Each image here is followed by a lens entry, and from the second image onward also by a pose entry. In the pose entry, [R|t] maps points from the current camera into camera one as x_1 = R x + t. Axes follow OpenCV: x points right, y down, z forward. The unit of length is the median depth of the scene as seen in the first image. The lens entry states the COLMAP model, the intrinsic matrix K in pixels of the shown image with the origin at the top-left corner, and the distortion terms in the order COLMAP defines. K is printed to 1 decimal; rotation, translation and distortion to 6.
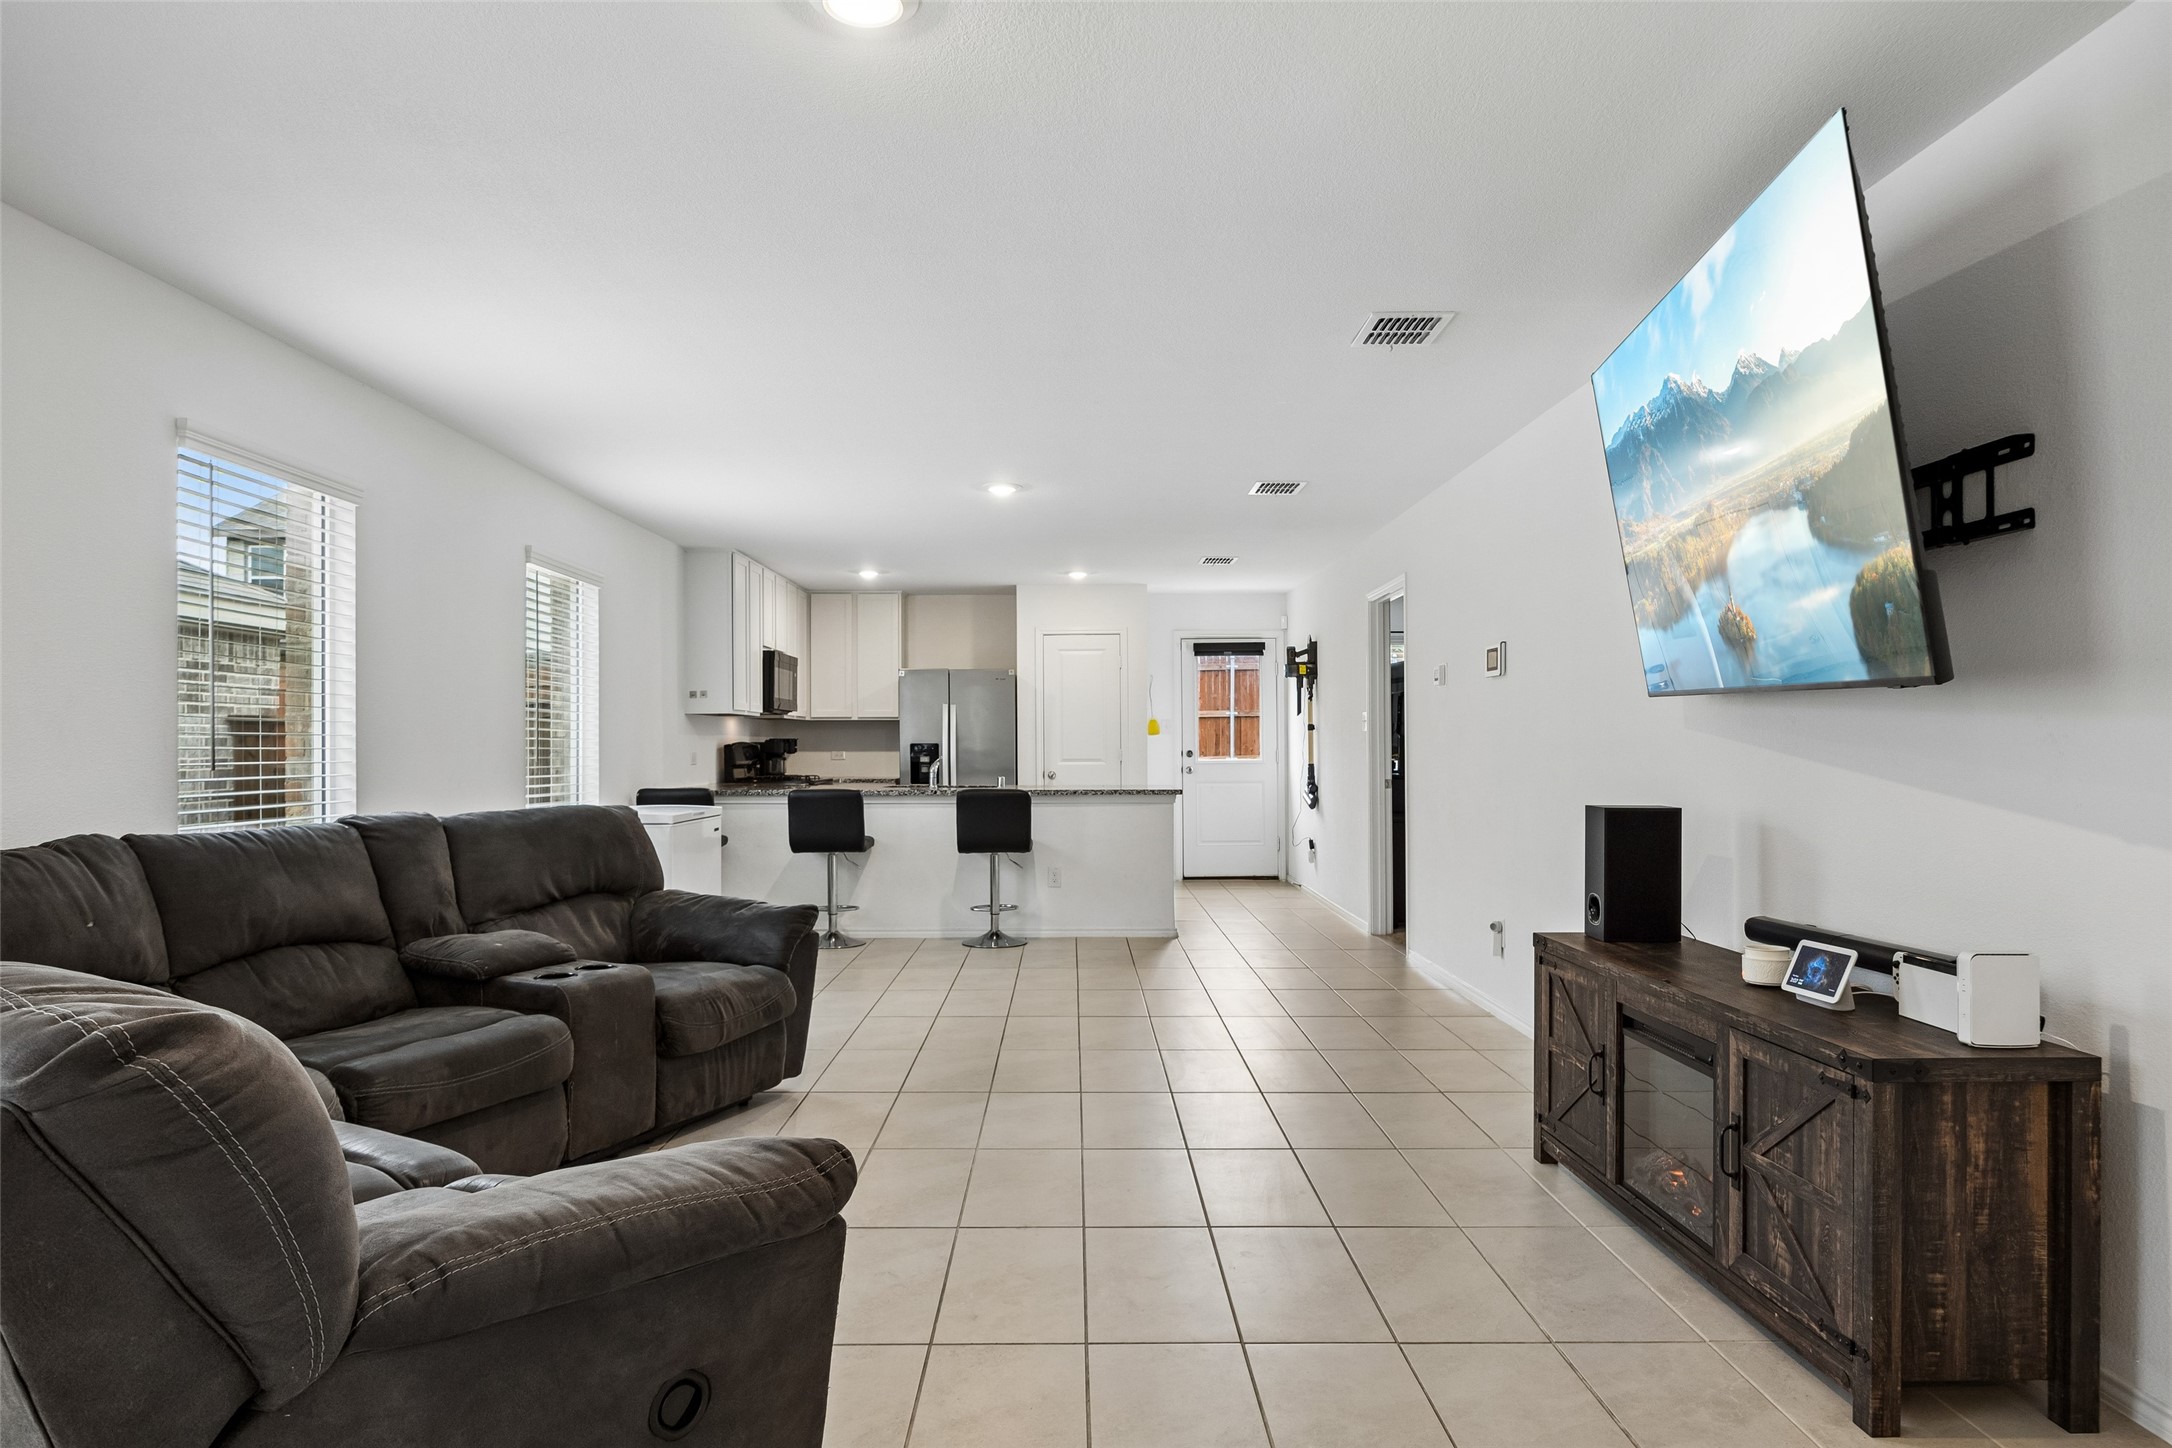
lens RADIAL K [[1273.6, 0, 1086.0], [0, 1273.6, 724.0], [0, 0, 1]] dist [-0.005506, 0.000130]
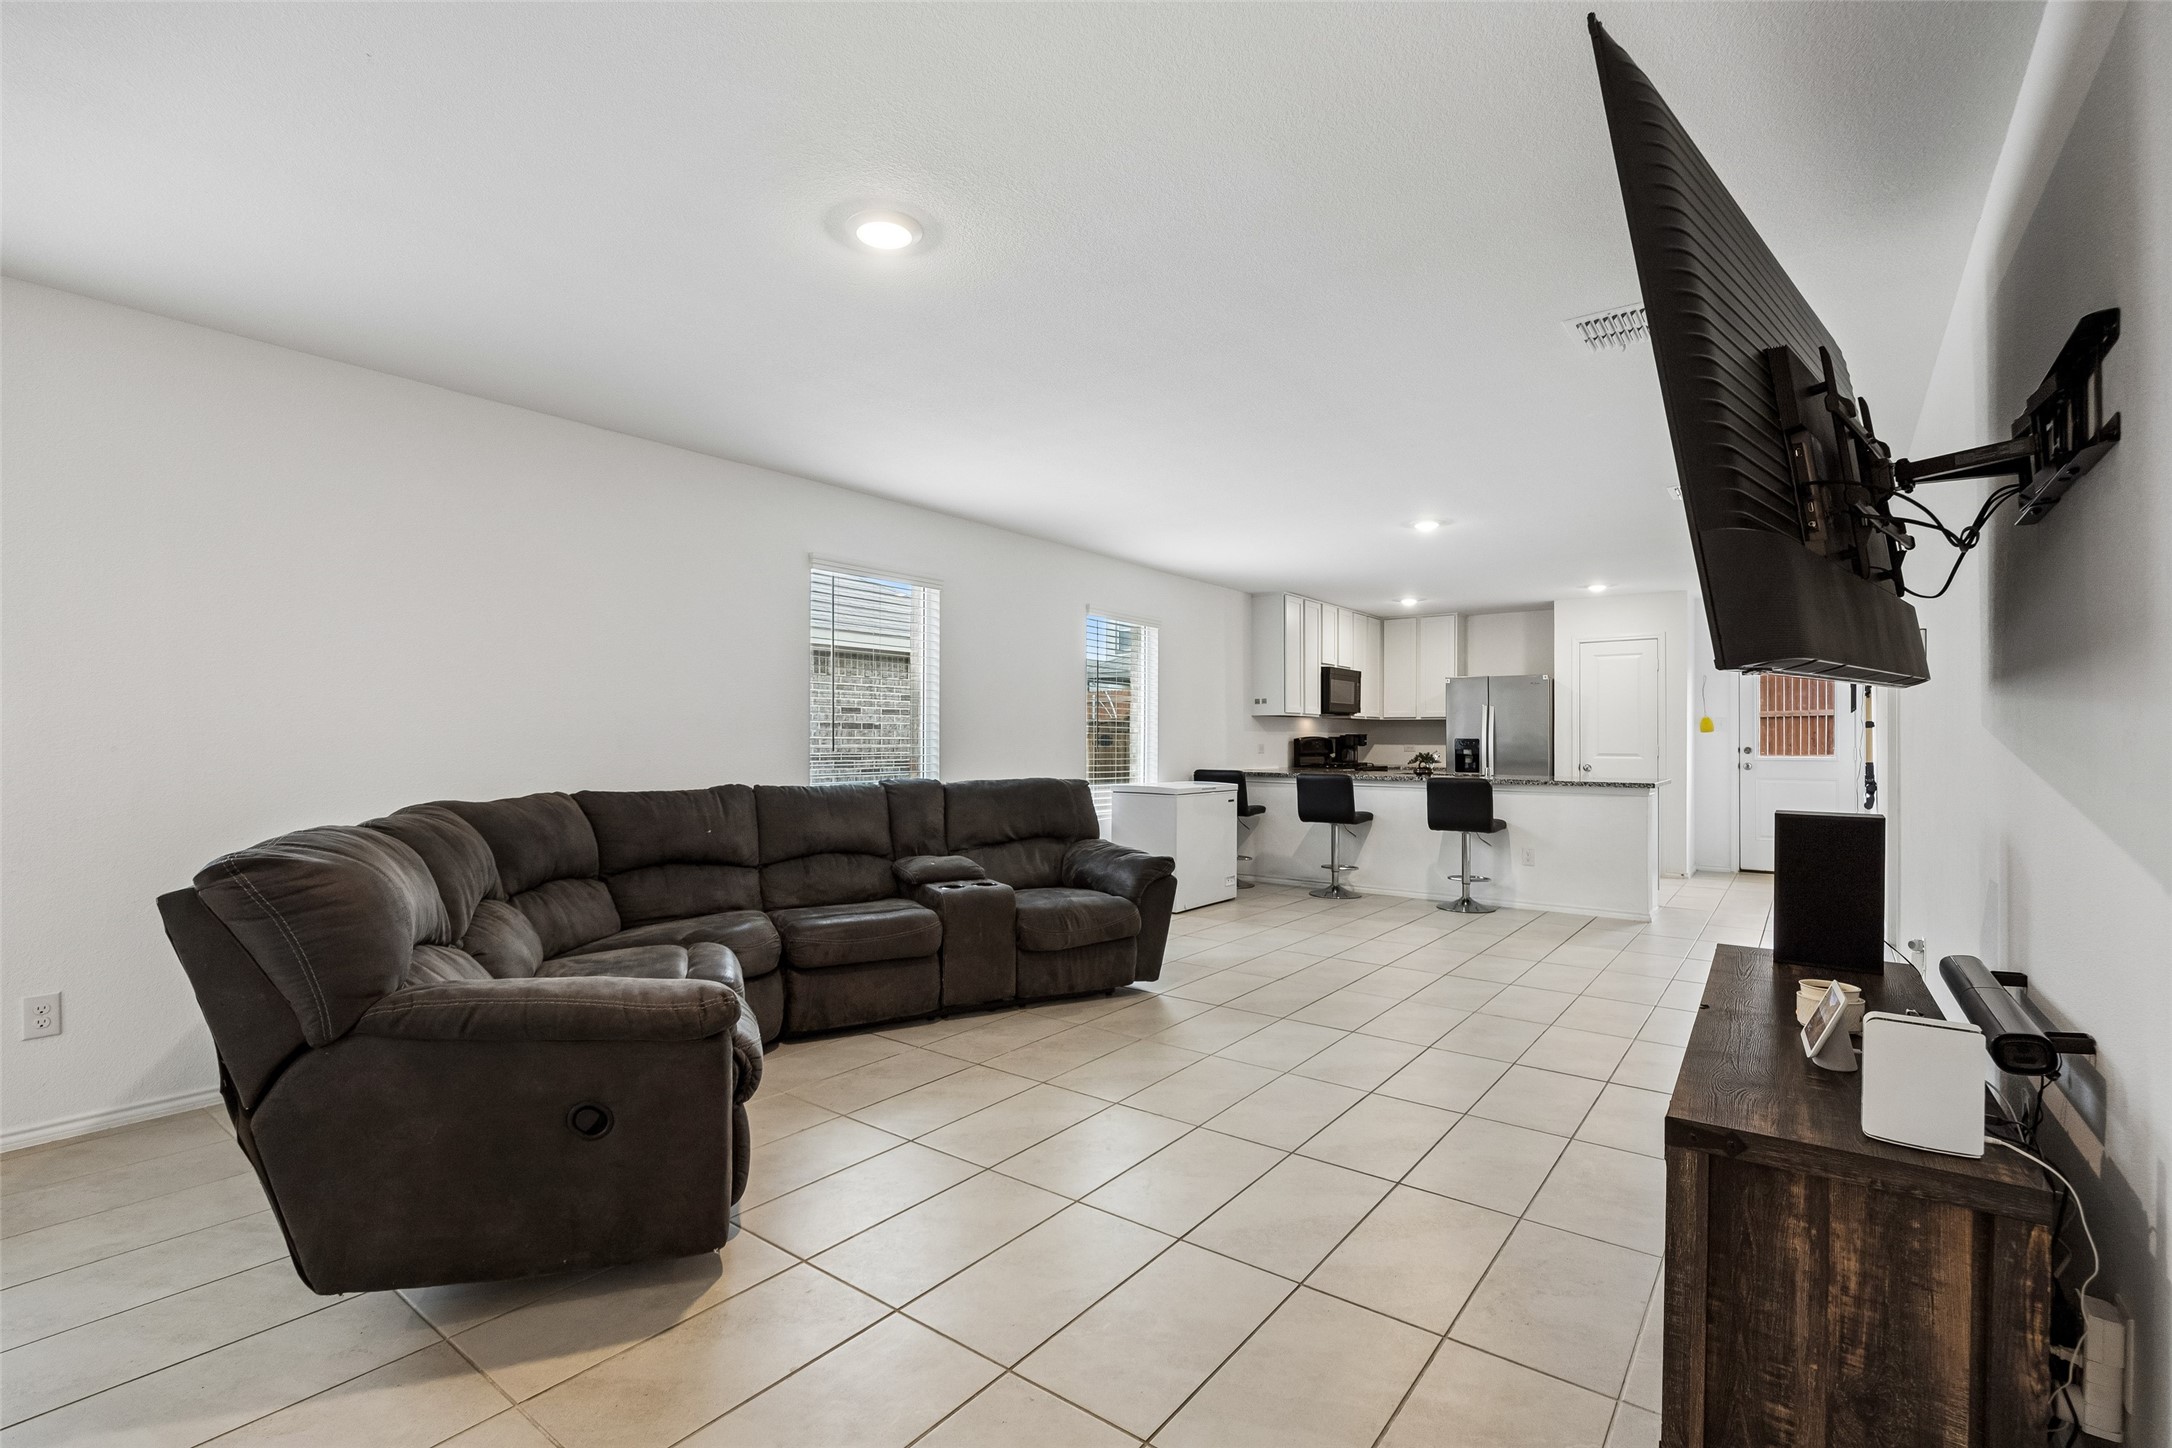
lens RADIAL K [[971.5, 0, 1077.1], [0, 971.5, 728.5], [0, 0, 1]] dist [-0.002084, 0.000149]
pose [[0.795262, -0.000510, -0.606266, 0.333186], [0.003847, 0.999984, 0.004205, 0.000749], [0.606254, -0.005676, 0.795251, 0.119097]]
